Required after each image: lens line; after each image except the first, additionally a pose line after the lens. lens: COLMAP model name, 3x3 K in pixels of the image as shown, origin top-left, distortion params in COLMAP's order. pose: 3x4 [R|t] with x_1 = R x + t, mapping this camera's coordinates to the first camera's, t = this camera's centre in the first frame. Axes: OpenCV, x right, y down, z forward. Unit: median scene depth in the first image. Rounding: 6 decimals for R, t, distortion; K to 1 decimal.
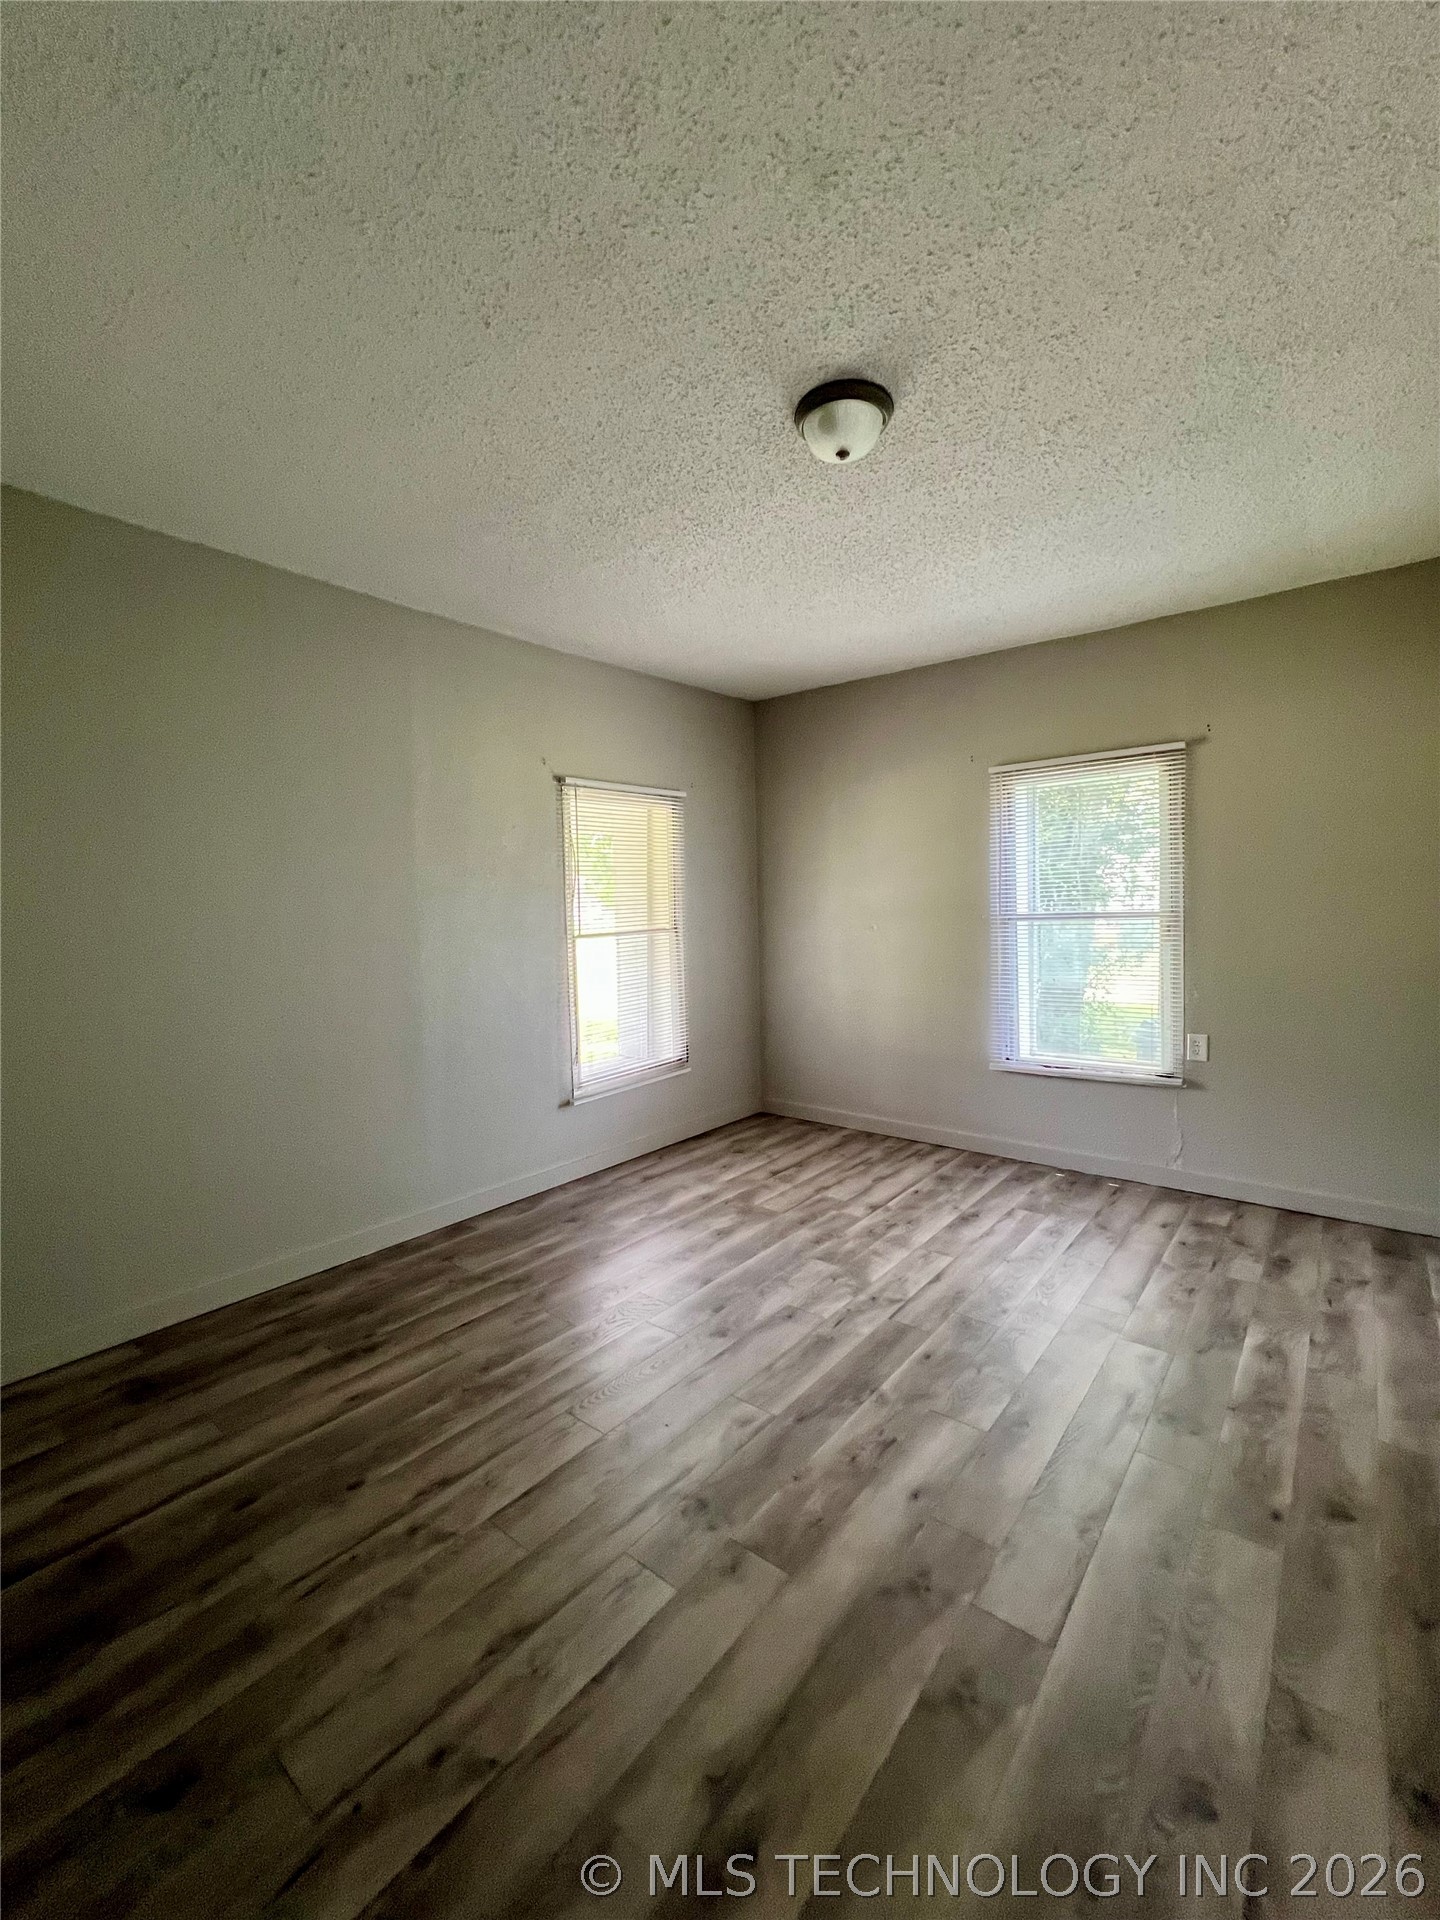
lens RADIAL K [[792.3, 0, 728.7], [0, 792.3, 957.3], [0, 0, 1]] dist [-0.001746, 0.000133]
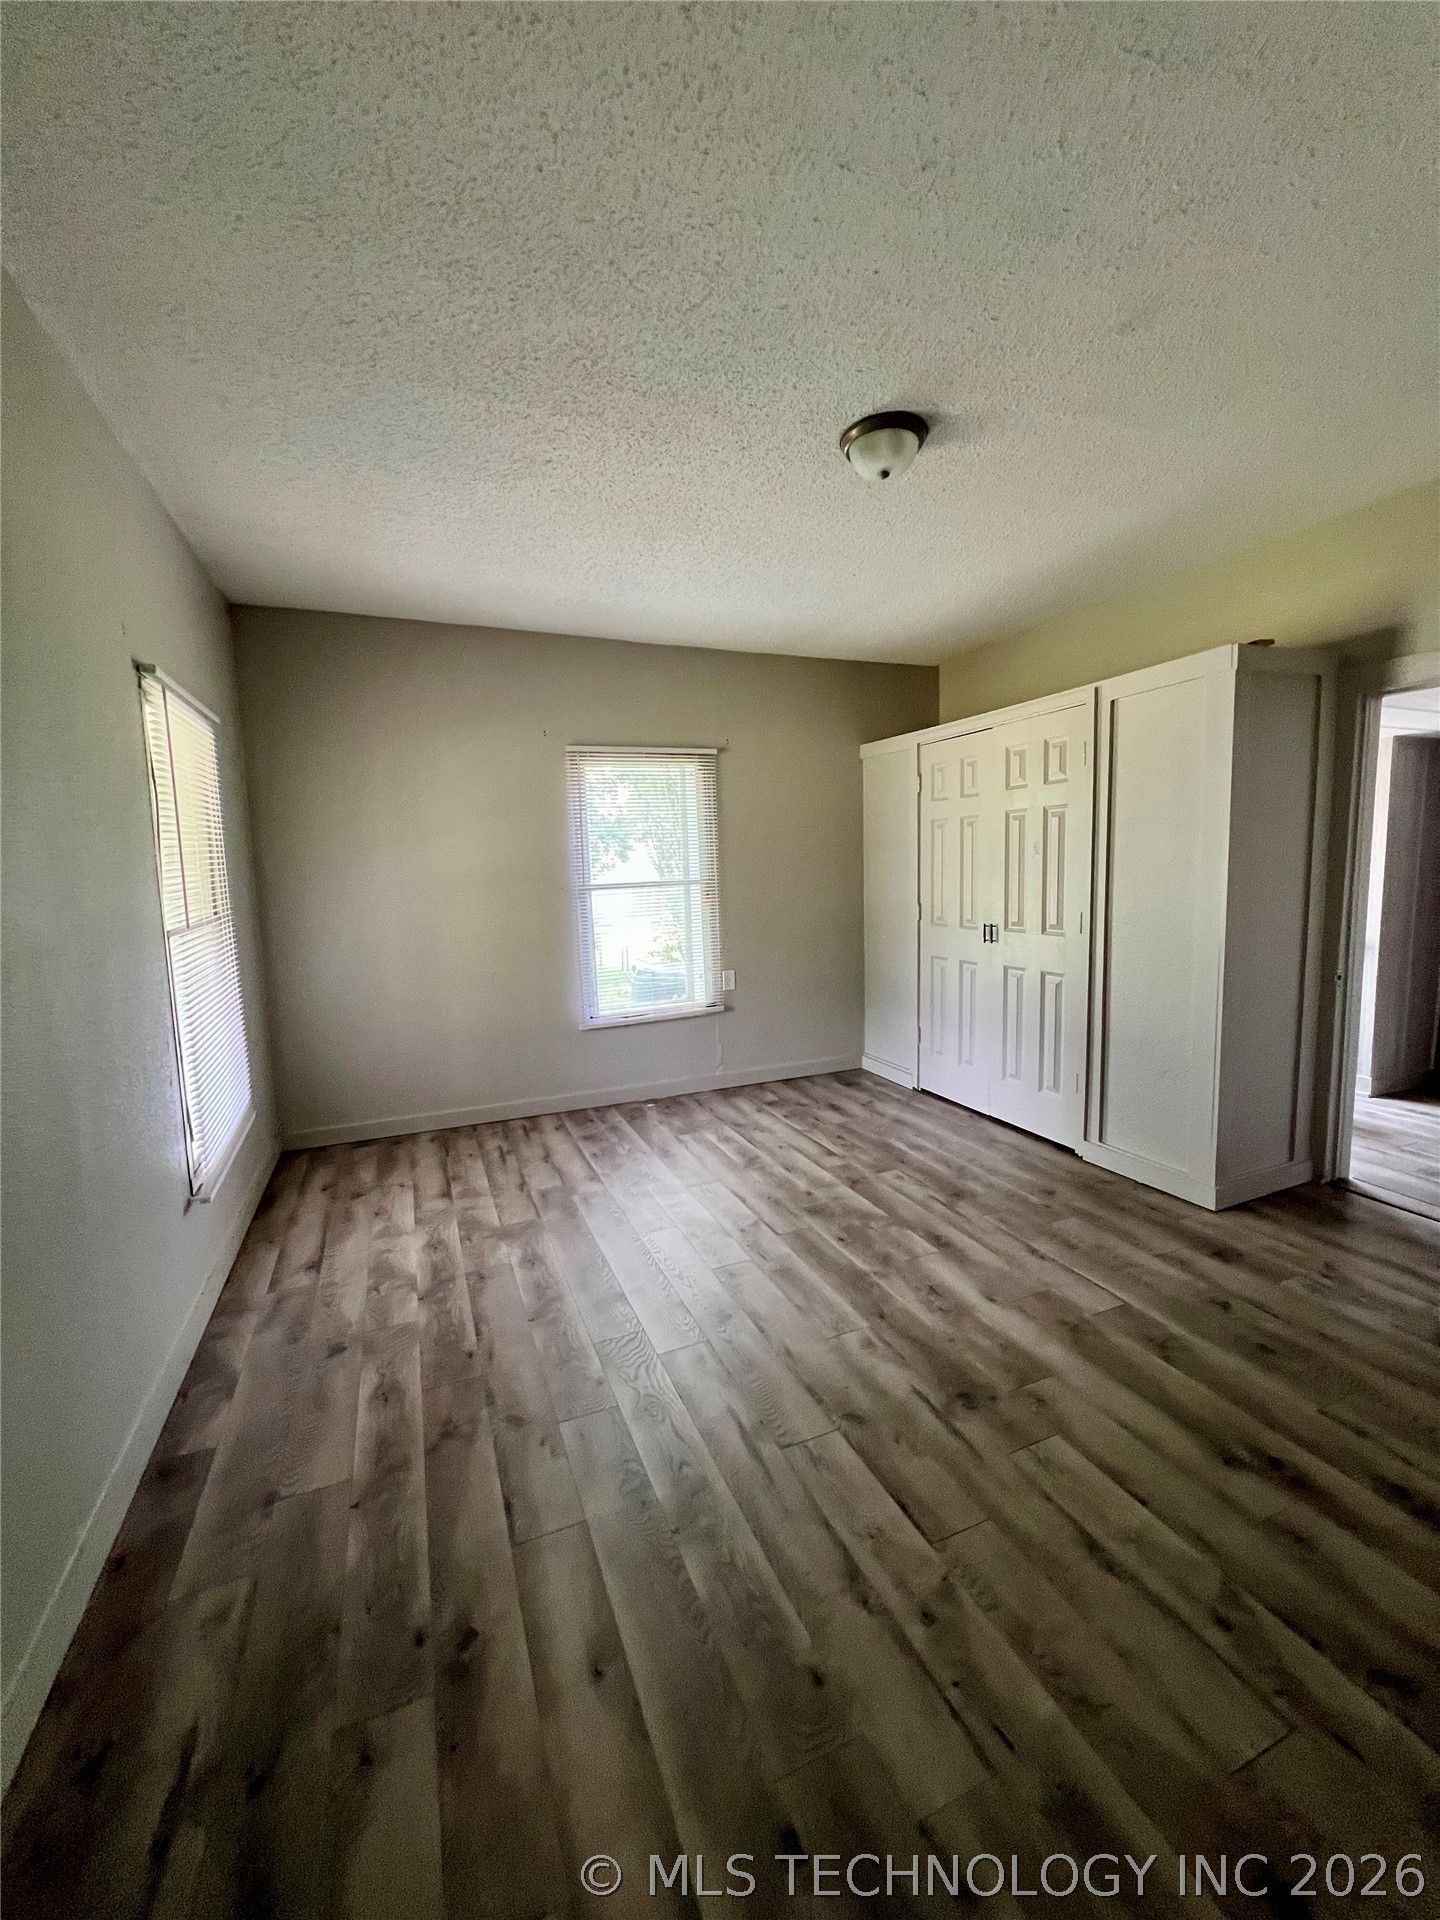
lens RADIAL K [[768.1, 0, 720.0], [0, 768.1, 960.0], [0, 0, 1]] dist [-0.000643, 0.000329]
pose [[0.484302, -0.103467, 0.868762, -0.578505], [0.075592, 0.994218, 0.076269, -0.022959], [-0.871629, 0.028734, 0.489322, 0.392849]]
